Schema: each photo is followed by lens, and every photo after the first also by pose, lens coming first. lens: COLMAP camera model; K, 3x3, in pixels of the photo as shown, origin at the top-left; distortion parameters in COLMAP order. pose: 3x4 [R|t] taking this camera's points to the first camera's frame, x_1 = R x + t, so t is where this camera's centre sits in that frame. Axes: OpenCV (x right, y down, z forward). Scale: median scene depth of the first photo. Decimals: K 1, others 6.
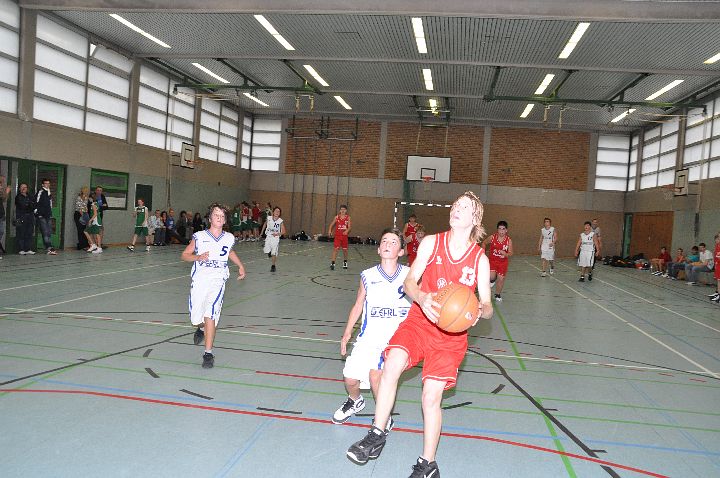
lens RADIAL K [[637.7, 0, 346.6], [0, 637.7, 251.9], [0, 0, 1]] dist [-0.124859, 0.130090]
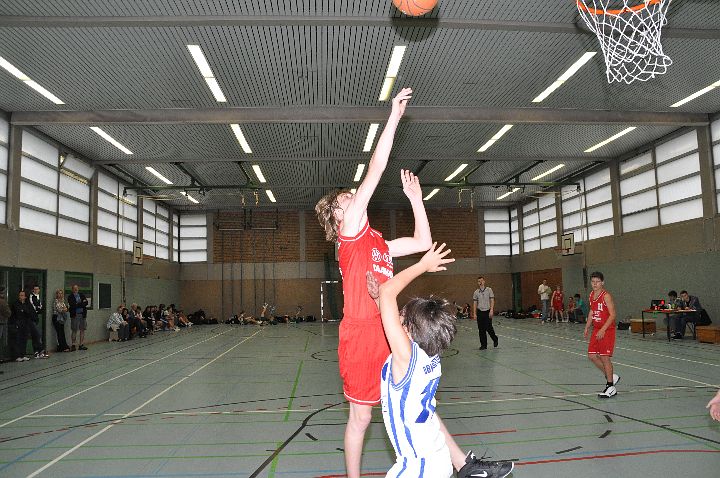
lens RADIAL K [[586.5, 0, 354.4], [0, 586.5, 244.0], [0, 0, 1]] dist [-0.167074, 0.124018]
pose [[0.969192, -0.069525, 0.236289, -0.129606], [0.101564, 0.986787, -0.126237, -0.010133], [-0.224390, 0.146346, 0.963448, -0.007518]]
